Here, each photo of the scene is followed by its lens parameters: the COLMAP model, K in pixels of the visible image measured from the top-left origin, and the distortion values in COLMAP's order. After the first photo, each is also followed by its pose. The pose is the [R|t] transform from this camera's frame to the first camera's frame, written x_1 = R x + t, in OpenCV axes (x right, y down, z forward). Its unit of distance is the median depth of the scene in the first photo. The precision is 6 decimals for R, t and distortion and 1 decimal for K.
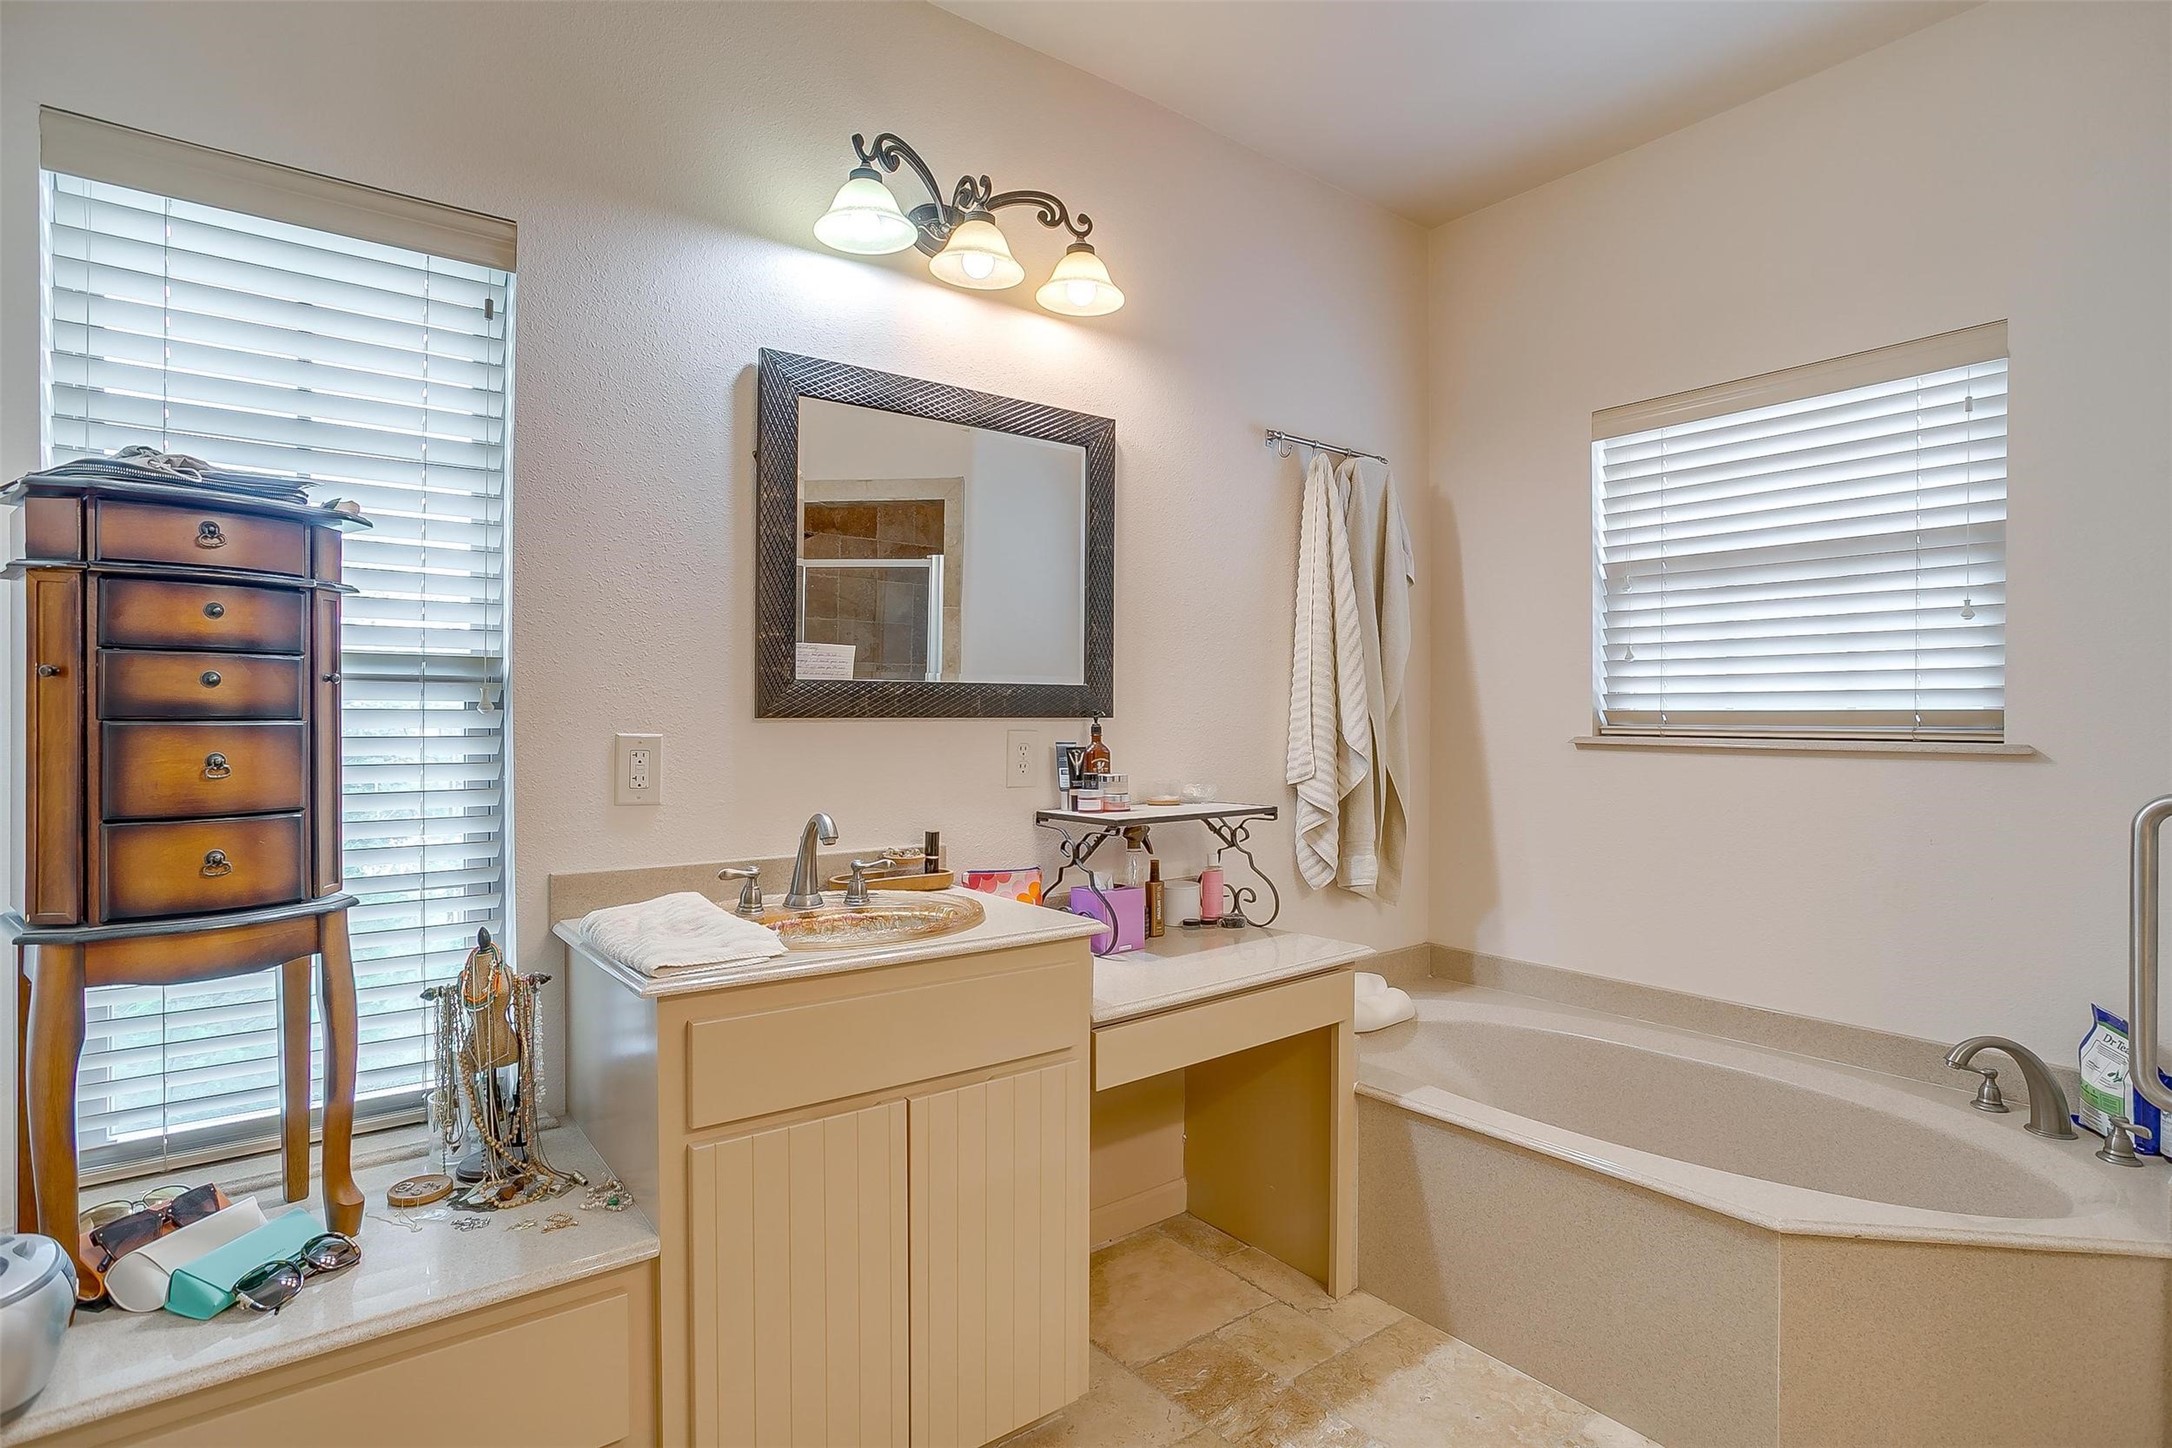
lens RADIAL K [[1134.3, 0, 1086.0], [0, 1134.3, 724.0], [0, 0, 1]] dist [-0.000564, -0.000034]
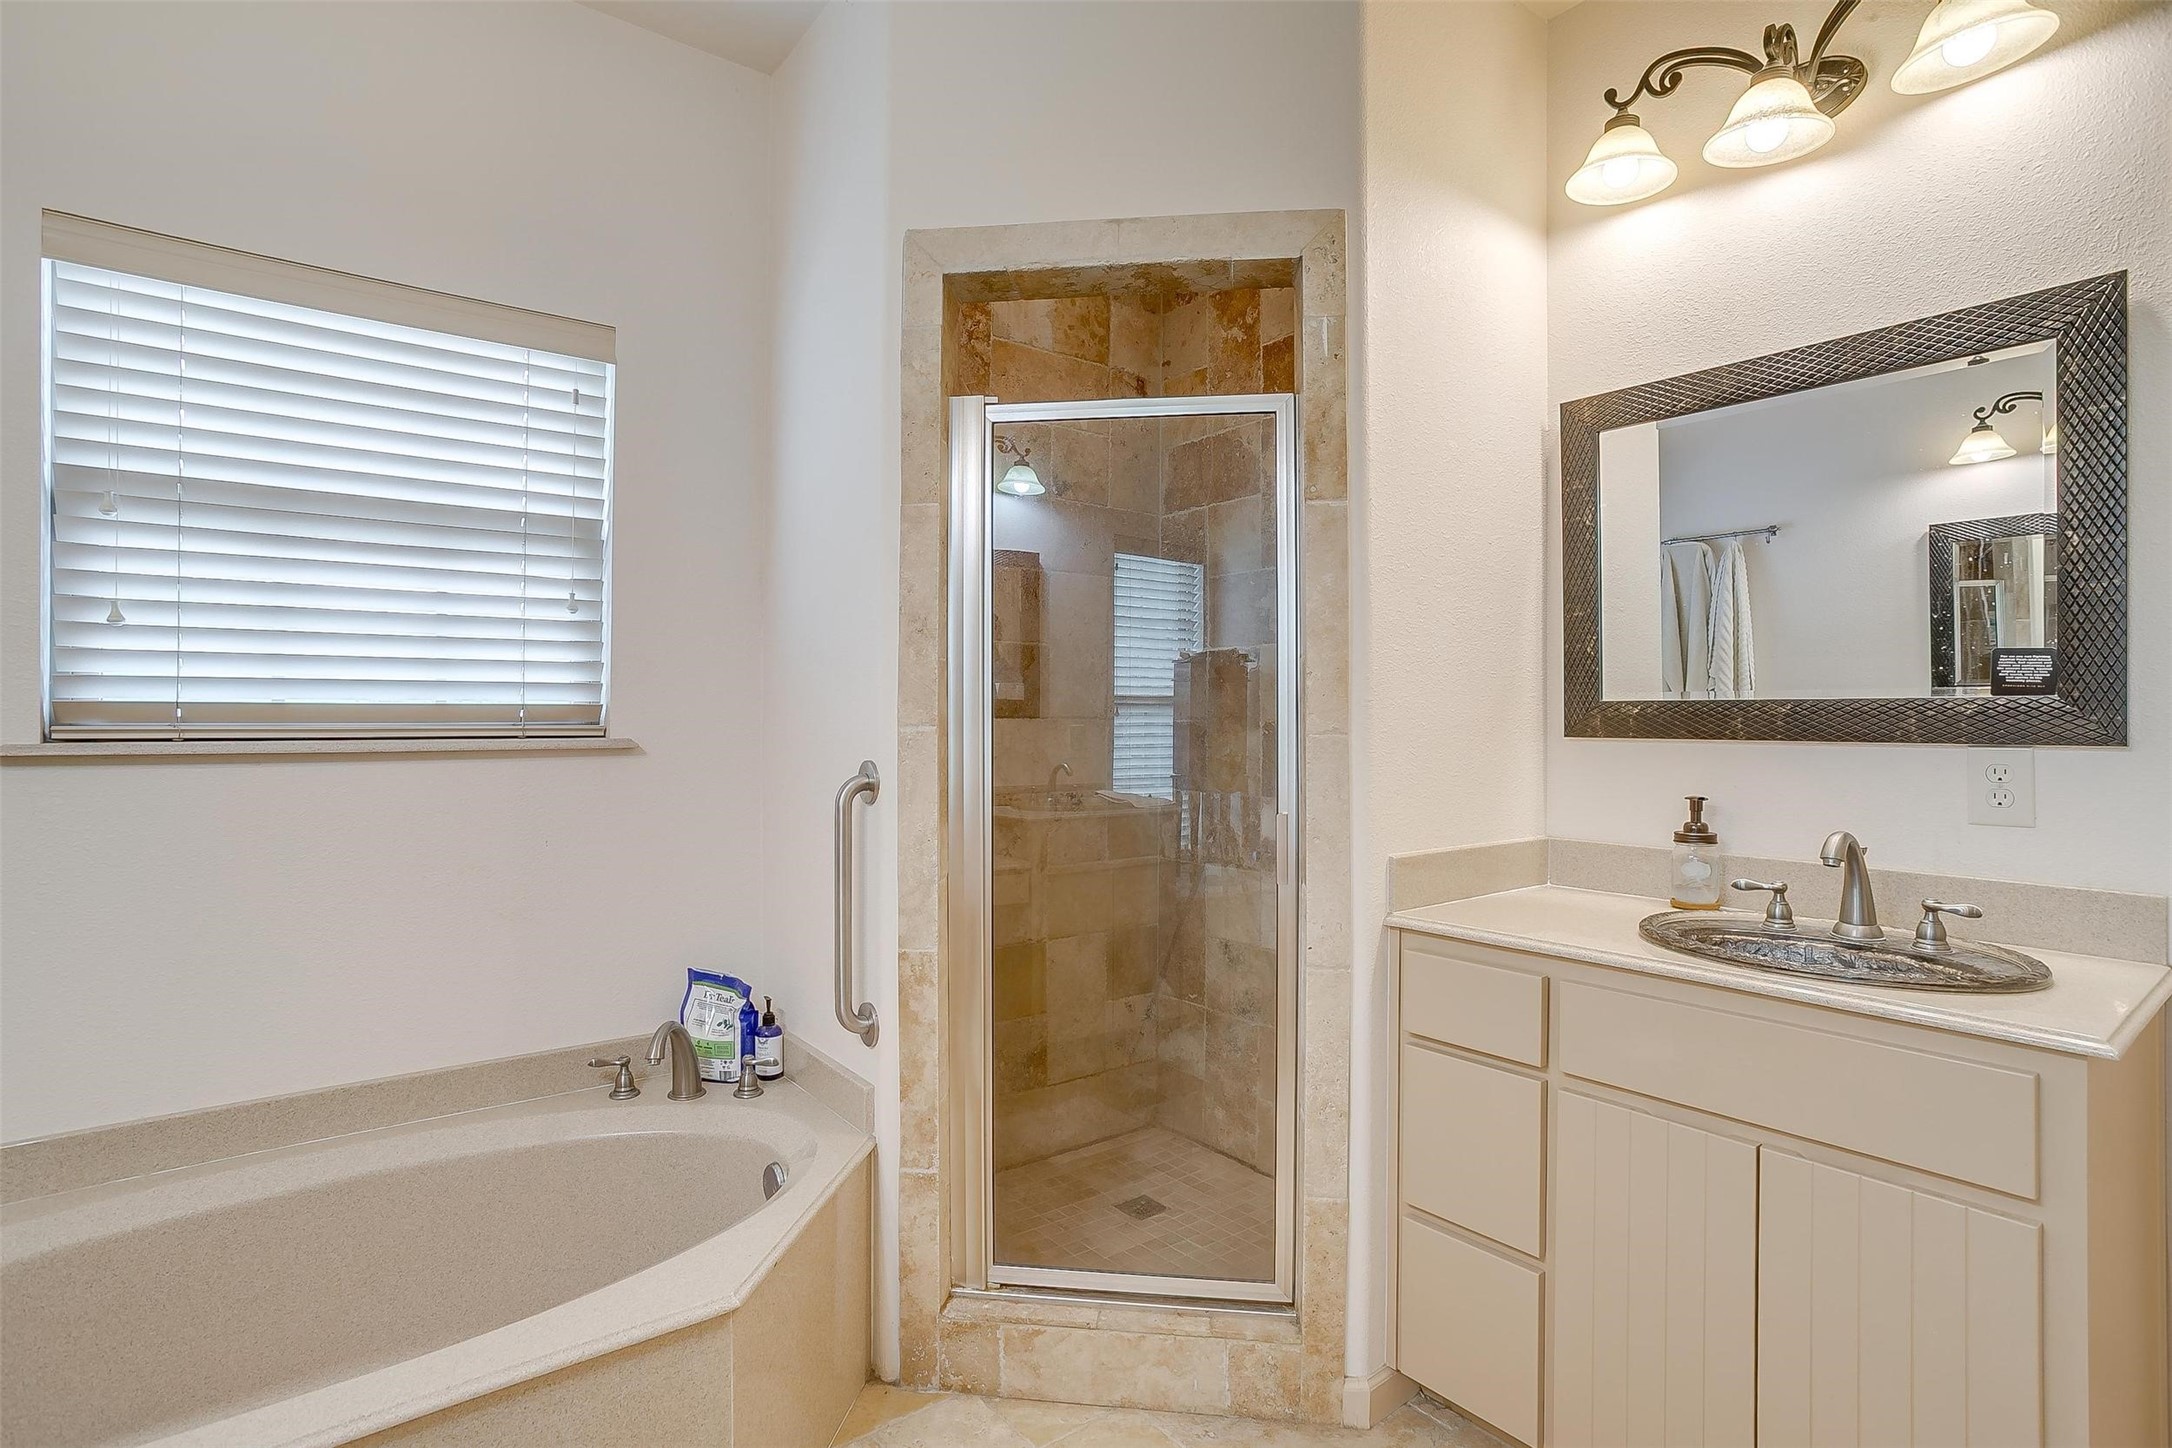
lens RADIAL K [[1059.3, 0, 1086.0], [0, 1059.3, 724.0], [0, 0, 1]] dist [0.001092, 0.000070]
pose [[0.017137, -0.013444, 0.999763, -0.133514], [0.004843, 0.999899, 0.013362, -0.005891], [-0.999841, 0.004612, 0.017201, 0.518873]]
